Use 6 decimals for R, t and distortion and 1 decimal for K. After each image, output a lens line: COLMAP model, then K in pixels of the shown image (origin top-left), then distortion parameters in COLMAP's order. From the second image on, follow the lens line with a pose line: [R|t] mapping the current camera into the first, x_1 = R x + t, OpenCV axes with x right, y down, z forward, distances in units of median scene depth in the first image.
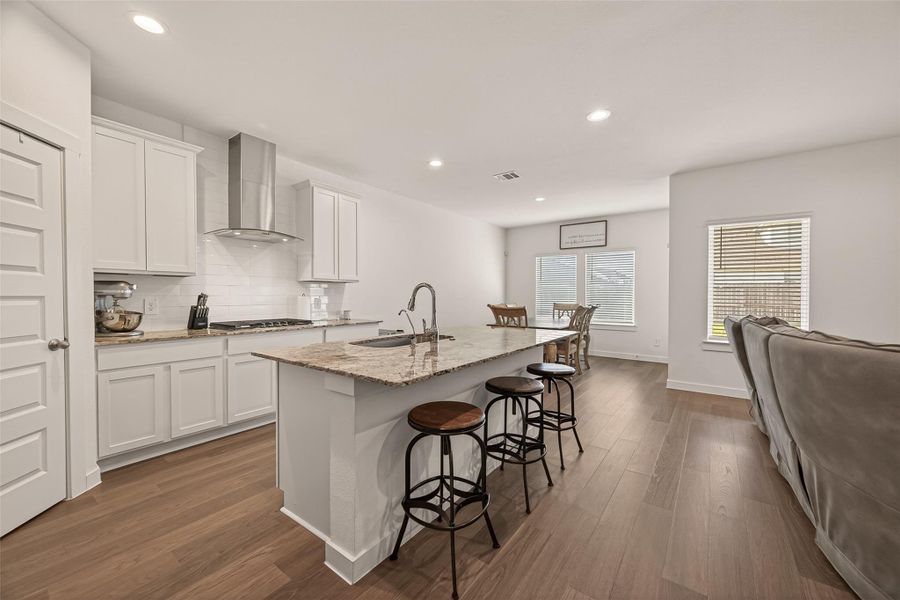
lens RADIAL K [[348.8, 0, 447.3], [0, 348.8, 302.8], [0, 0, 1]] dist [0.000452, -0.000345]
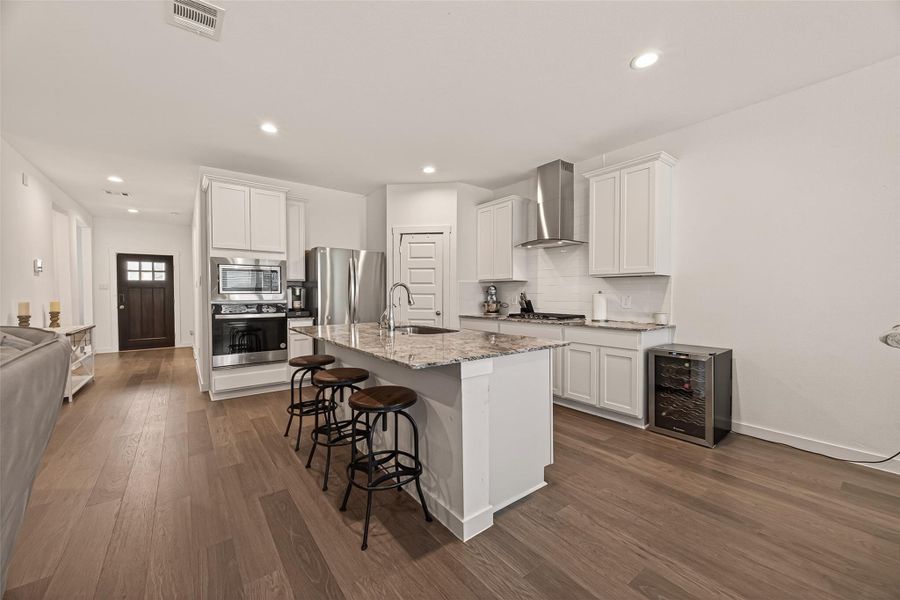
lens RADIAL K [[348.8, 0, 448.1], [0, 348.8, 299.3], [0, 0, 1]] dist [0.000452, -0.000345]
pose [[-0.277243, 0.015897, -0.960668, 0.571971], [-0.016639, 0.999634, 0.021344, -0.015795], [0.960656, 0.021902, -0.276877, 0.809436]]
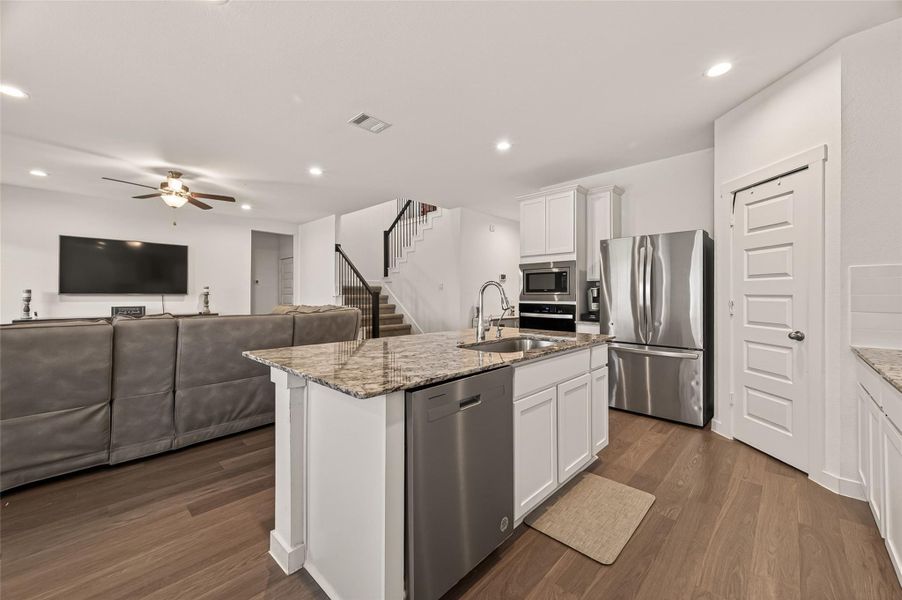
lens RADIAL K [[349.6, 0, 465.8], [0, 349.6, 290.7], [0, 0, 1]] dist [0.000452, -0.000345]
pose [[-0.994477, 0.000556, 0.104955, -0.054901], [0.001261, 0.999977, 0.006650, -0.020575], [-0.104948, 0.006746, -0.994455, 1.067023]]
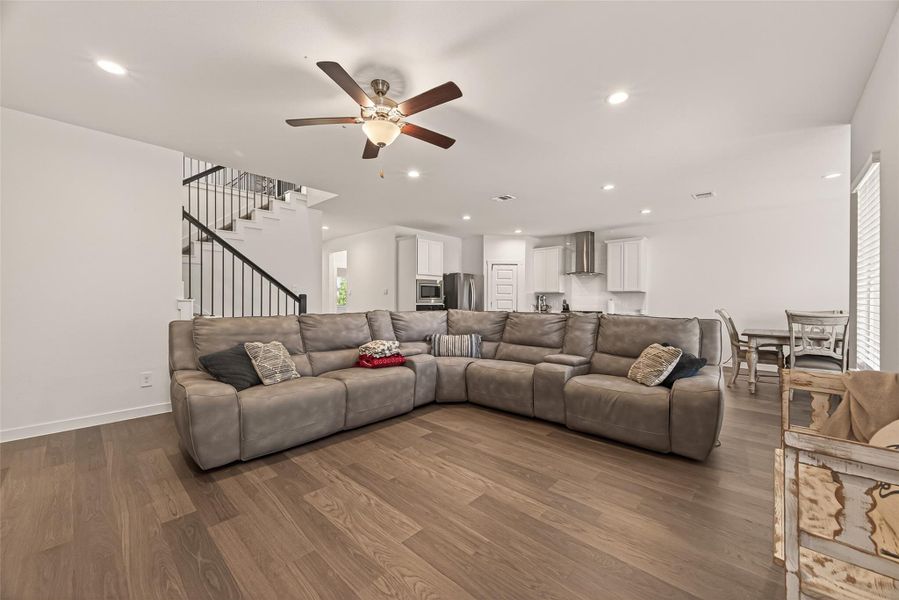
lens RADIAL K [[348.4, 0, 449.5], [0, 348.4, 299.2], [0, 0, 1]] dist [0.000452, -0.000345]
pose [[-0.114967, -0.002758, -0.993365, 1.460185], [-0.022345, 0.999750, -0.000190, -0.004564], [0.993118, 0.022175, -0.115000, 0.324995]]
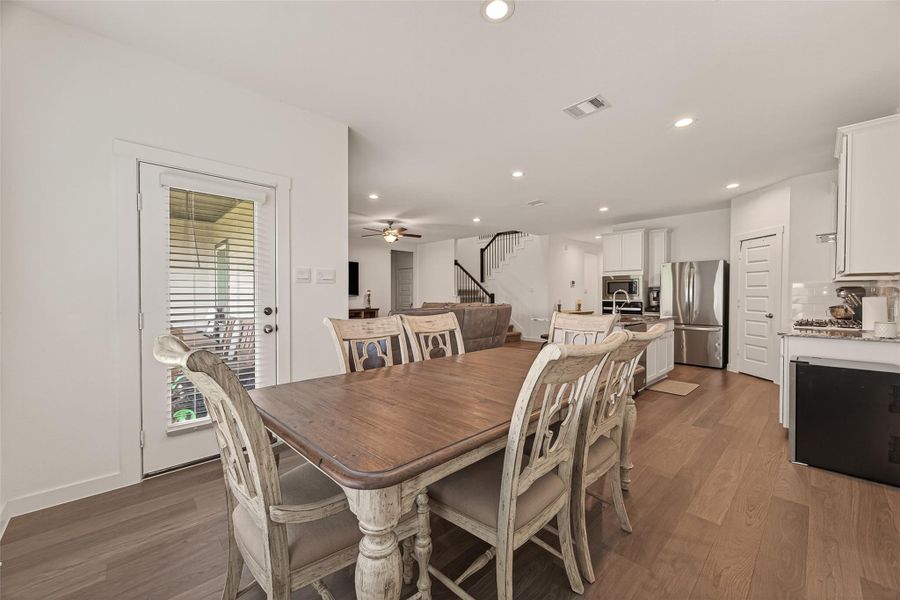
lens RADIAL K [[348.8, 0, 463.0], [0, 348.8, 298.6], [0, 0, 1]] dist [0.000452, -0.000345]
pose [[-0.988550, -0.002618, 0.150872, 0.302669], [0.001424, 0.999643, 0.026673, -0.032905], [-0.150888, 0.026582, -0.988193, 1.741625]]
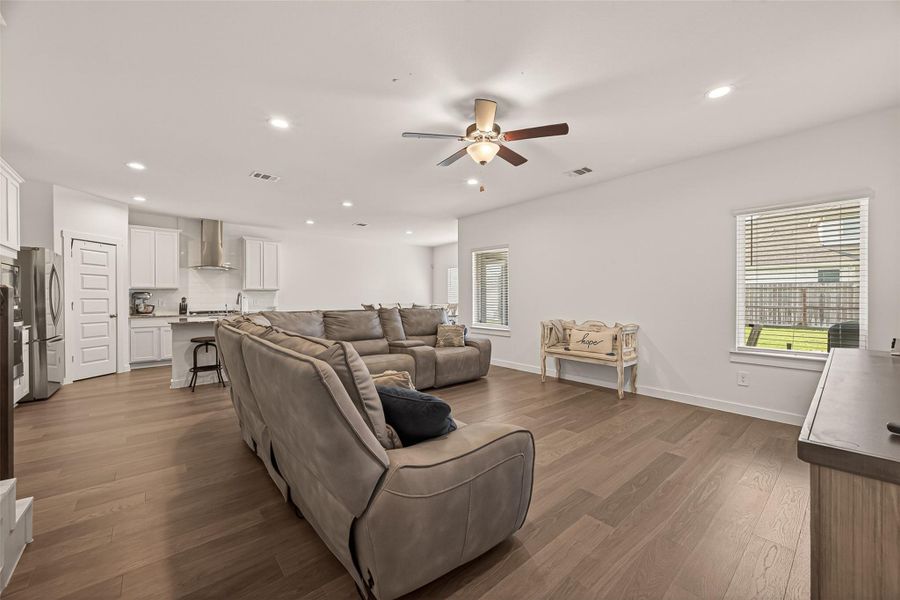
lens RADIAL K [[348.8, 0, 445.3], [0, 348.8, 303.8], [0, 0, 1]] dist [0.000452, -0.000345]
pose [[0.972832, 0.003065, -0.231492, 0.982876], [-0.003031, 0.999995, 0.000501, 0.006316], [0.231493, 0.000214, 0.972837, -0.511585]]
